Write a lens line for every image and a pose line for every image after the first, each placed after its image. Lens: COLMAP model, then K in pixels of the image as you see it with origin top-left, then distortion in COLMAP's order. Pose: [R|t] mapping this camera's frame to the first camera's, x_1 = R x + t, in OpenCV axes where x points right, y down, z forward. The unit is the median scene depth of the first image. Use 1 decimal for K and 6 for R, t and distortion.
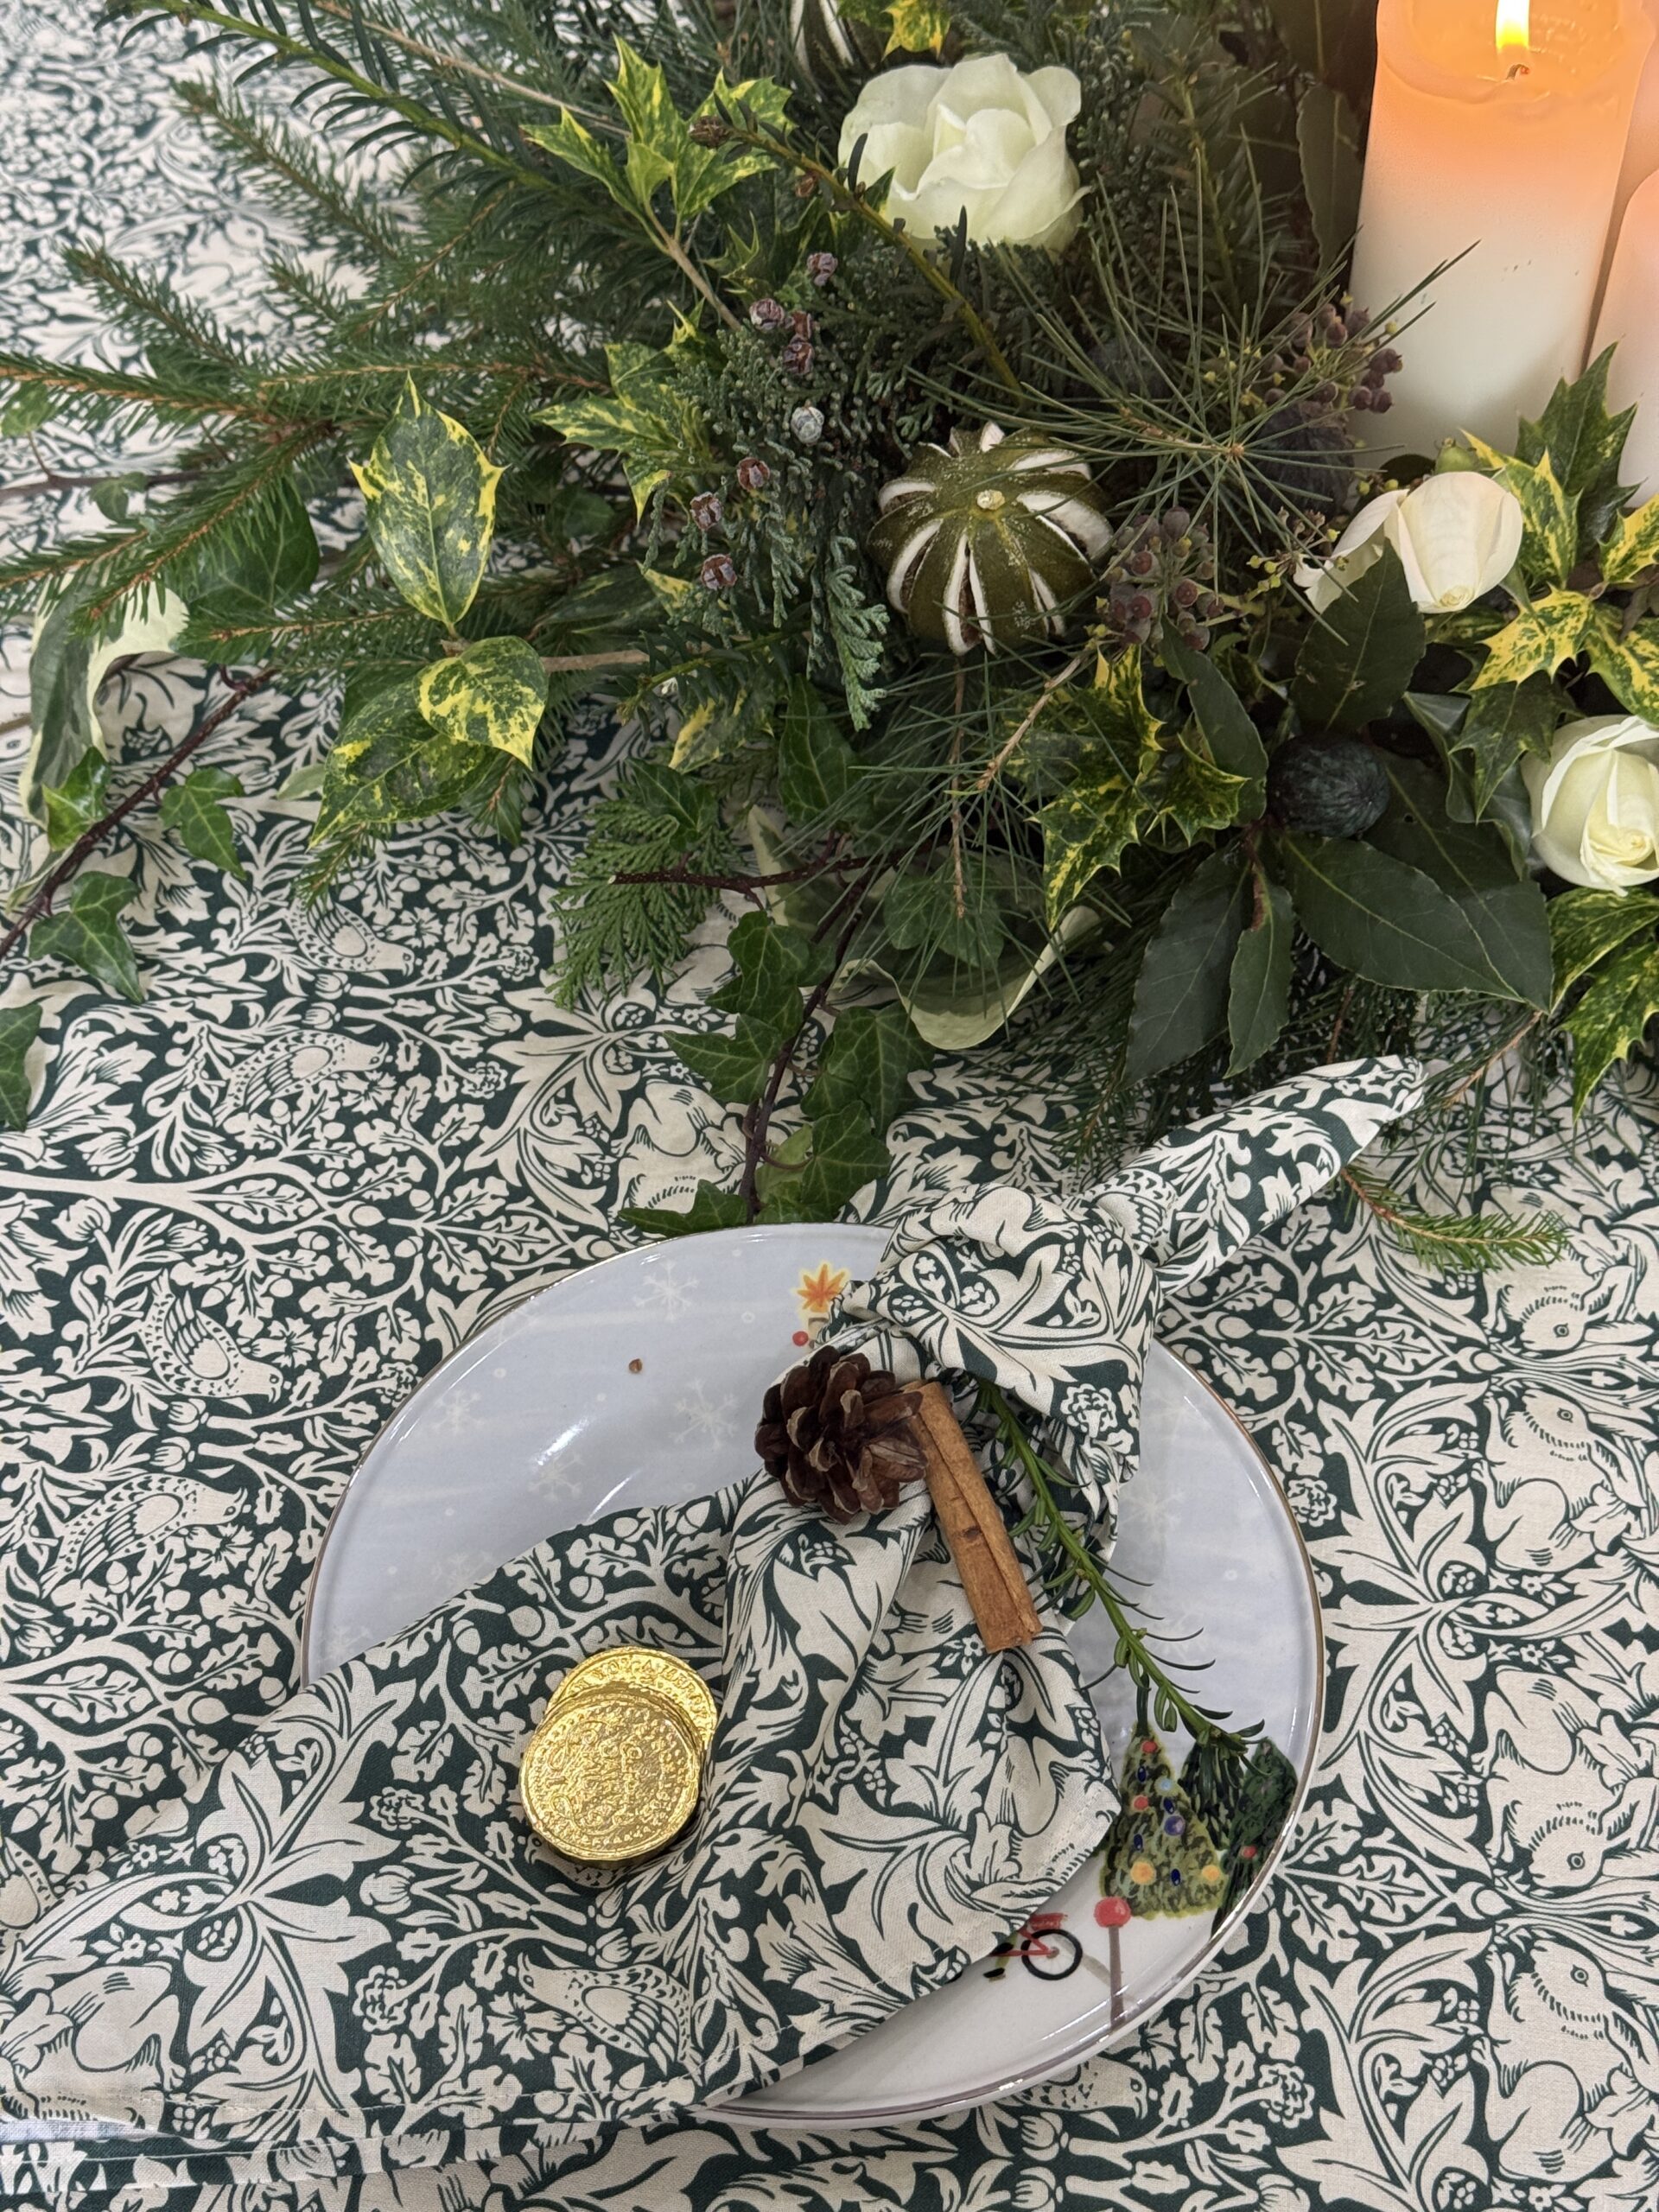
lens RADIAL K [[3119.6, 0, 836.8], [0, 3119.6, 1098.7], [0, 0, 1]] dist [0.187383, -0.329112]
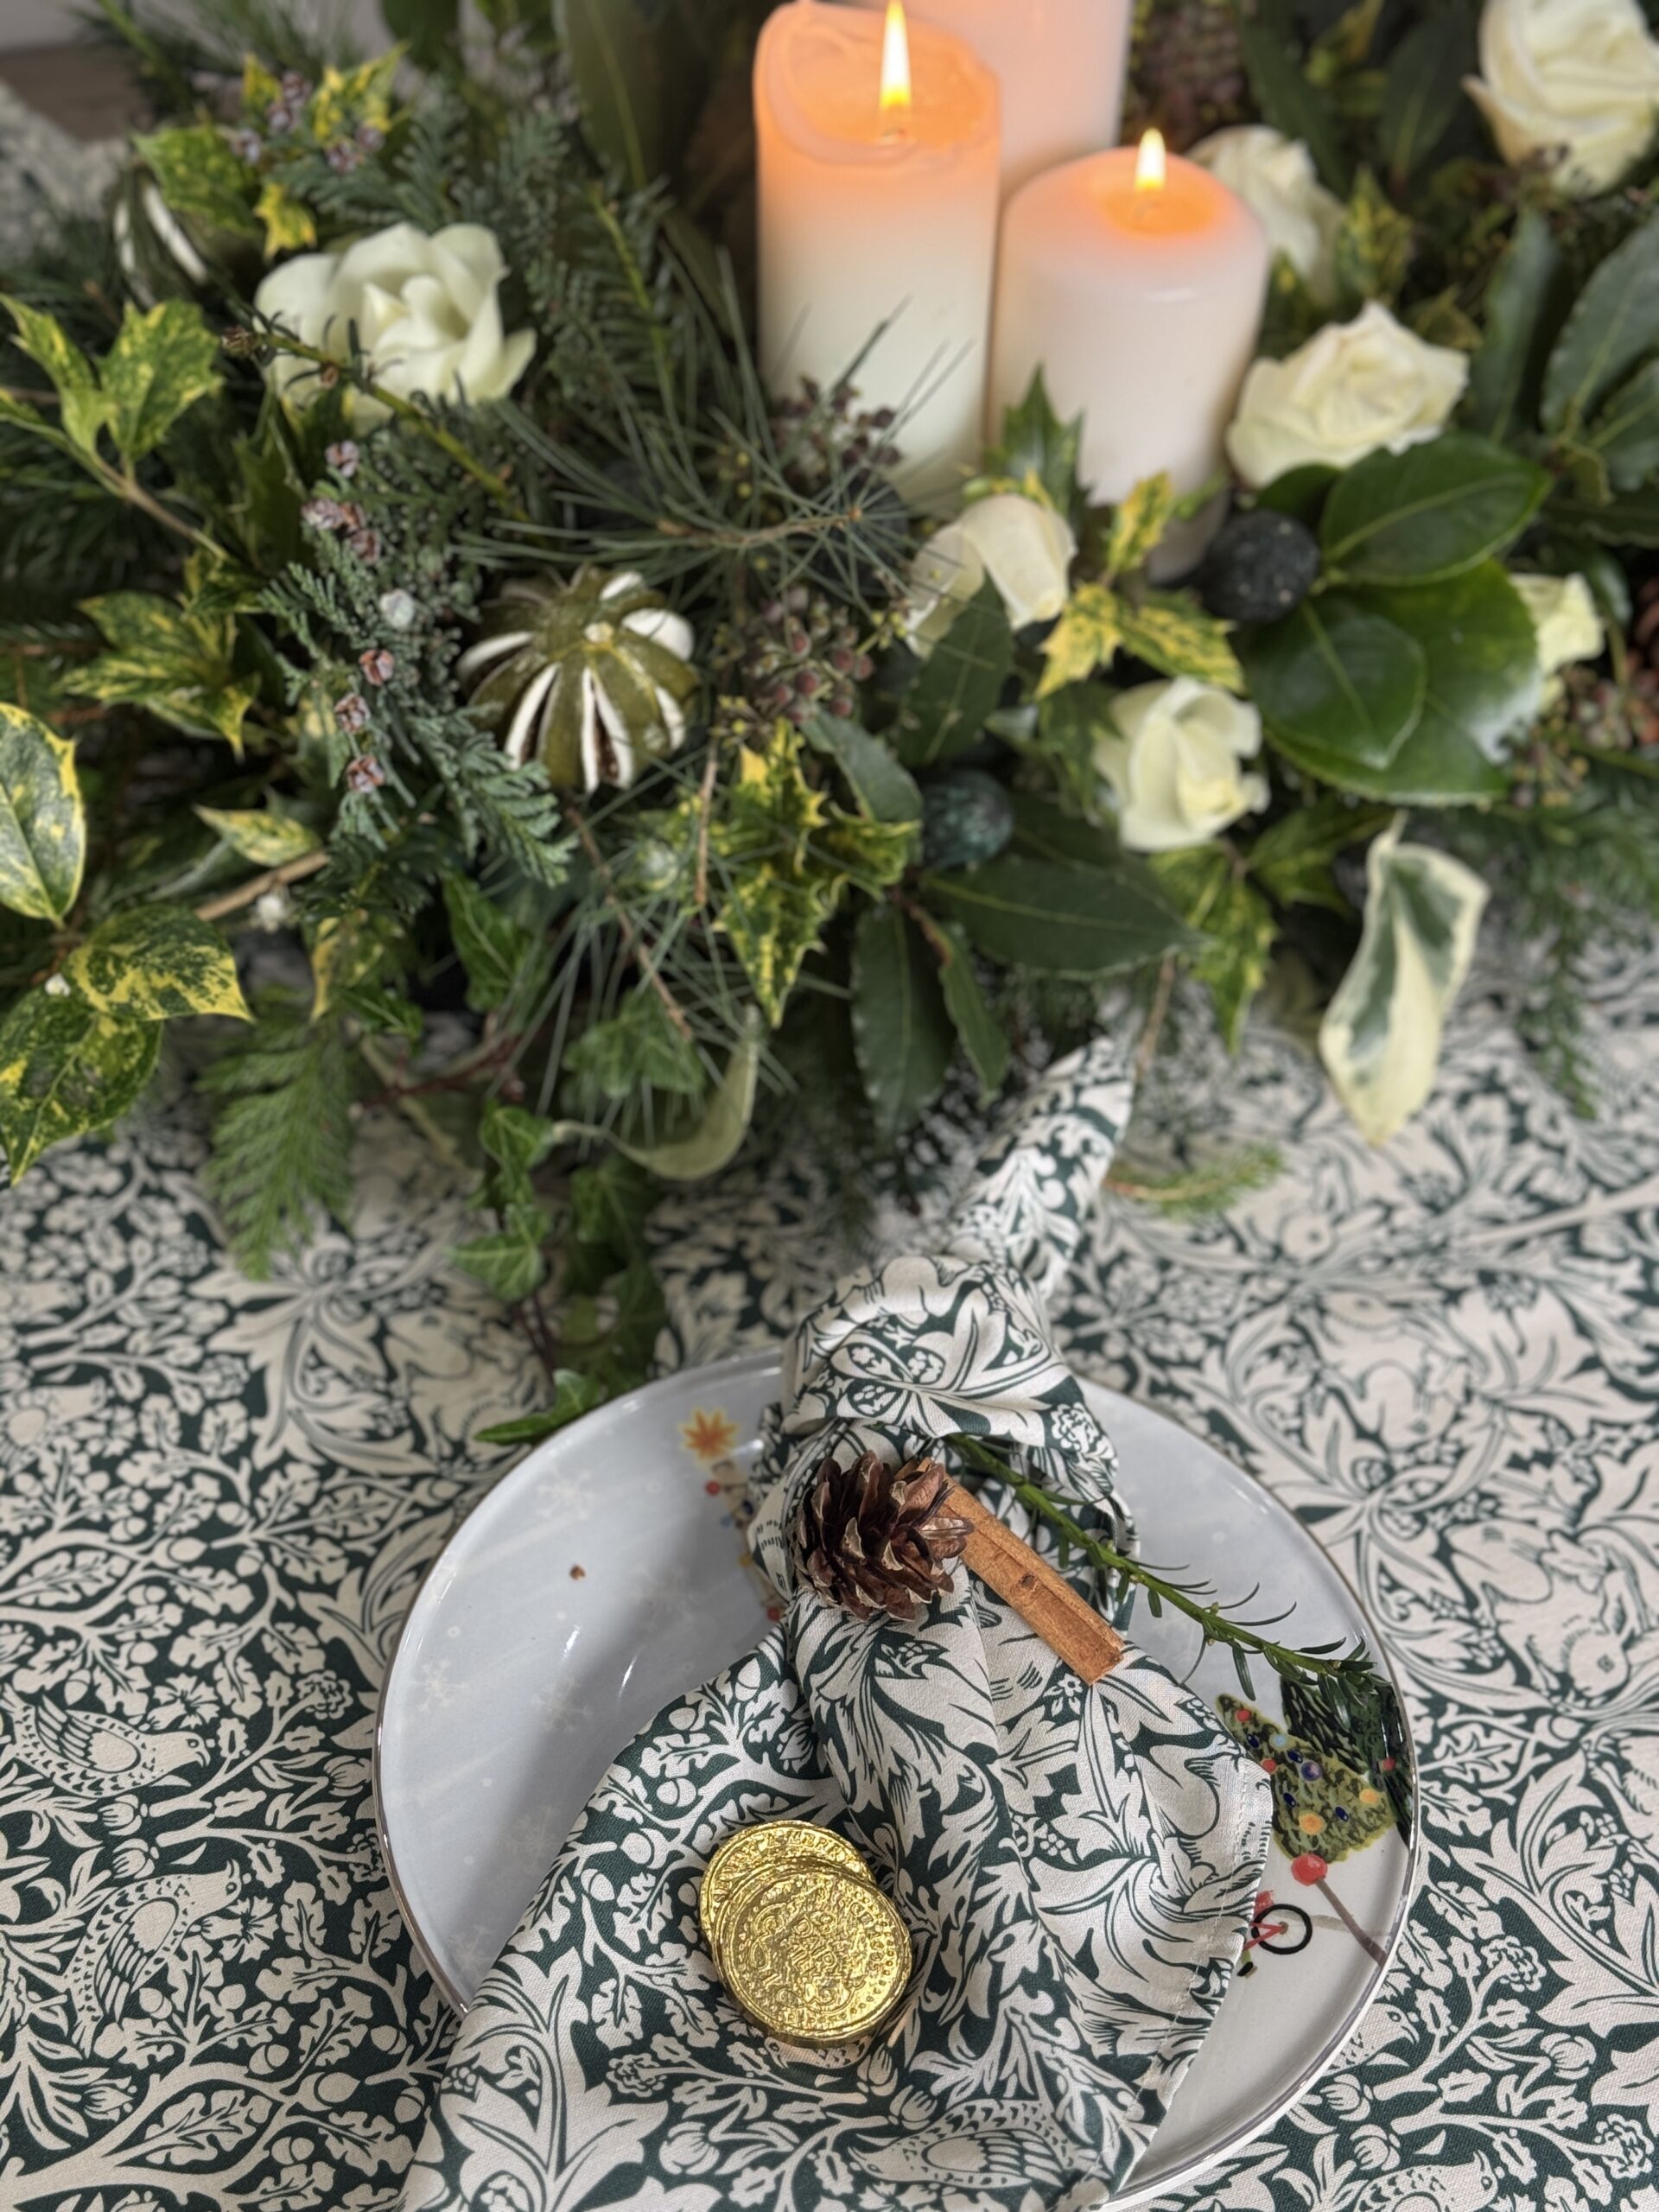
lens RADIAL K [[3112.4, 0, 829.5], [0, 3112.4, 1106.0], [0, 0, 1]] dist [0.206915, -0.457496]
pose [[0.875974, -0.308804, 0.370553, -0.319418], [0.334102, 0.942527, -0.004343, -0.020270], [-0.347915, 0.127607, 0.928801, 0.068356]]
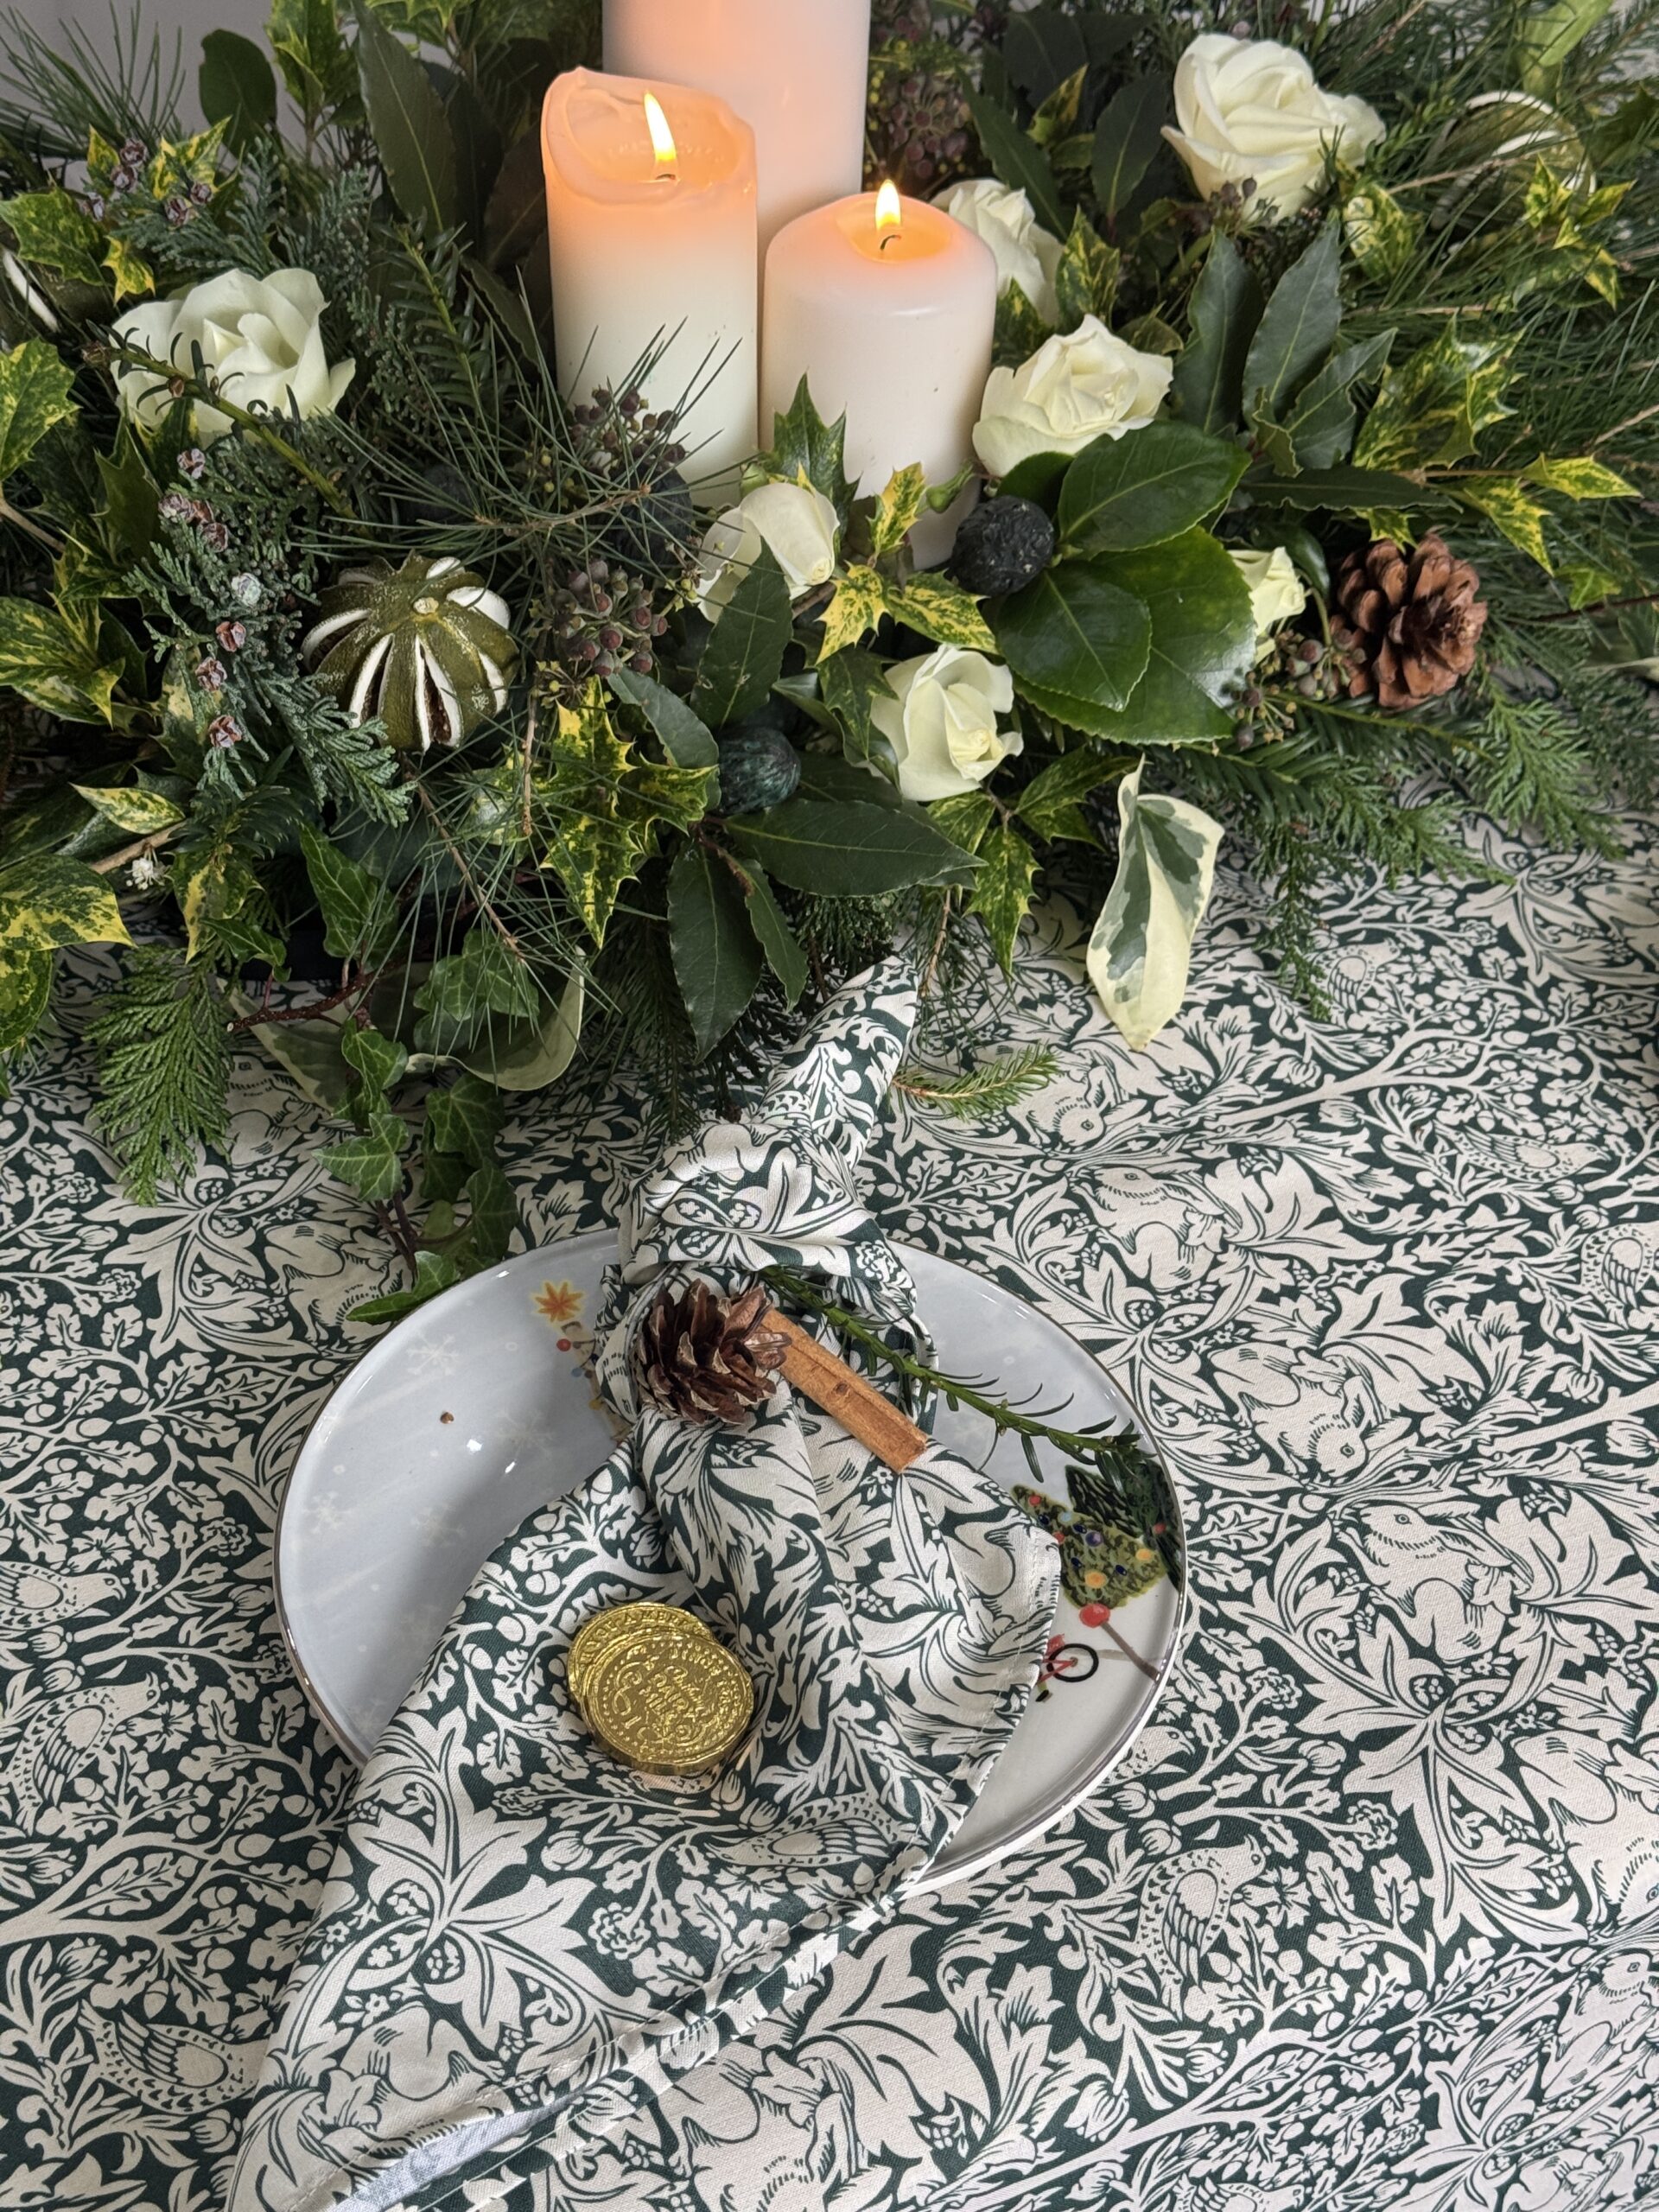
lens RADIAL K [[3119.6, 0, 836.8], [0, 3119.6, 1098.7], [0, 0, 1]] dist [0.187383, -0.329112]
pose [[0.838546, -0.330372, 0.433237, -0.399710], [0.384329, 0.922304, -0.040565, 0.082160], [-0.386175, 0.200521, 0.900367, -0.053480]]
